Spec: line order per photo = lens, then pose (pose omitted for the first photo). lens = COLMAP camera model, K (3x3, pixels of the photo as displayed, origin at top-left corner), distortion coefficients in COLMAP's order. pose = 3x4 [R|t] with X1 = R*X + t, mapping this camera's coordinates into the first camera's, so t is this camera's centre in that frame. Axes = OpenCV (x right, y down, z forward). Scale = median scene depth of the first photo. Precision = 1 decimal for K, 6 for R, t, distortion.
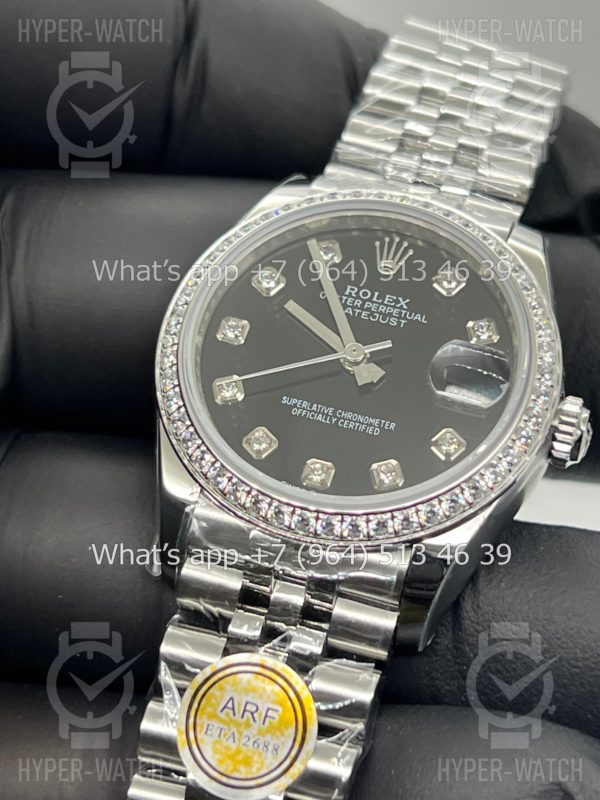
lens RADIAL K [[1955.9, 0, 294.8], [0, 1955.9, 395.7], [0, 0, 1]] dist [0.390087, 0.000000]
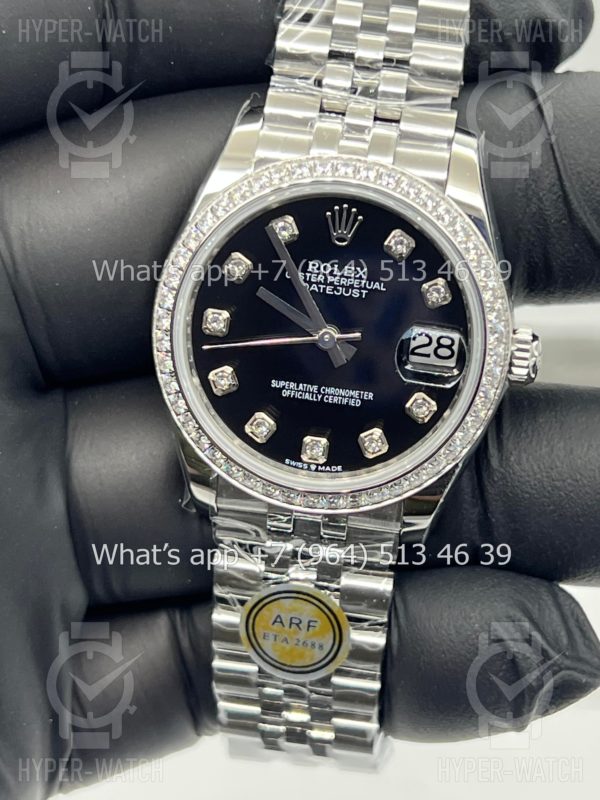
lens RADIAL K [[1955.9, 0, 300.2], [0, 1955.9, 400.5], [0, 0, 1]] dist [0.390087, 0.000000]
pose [[0.982845, -0.168516, -0.074950, 0.094641], [0.181129, 0.805374, 0.564416, -0.636962], [-0.034751, -0.568309, 0.822081, 0.051386]]
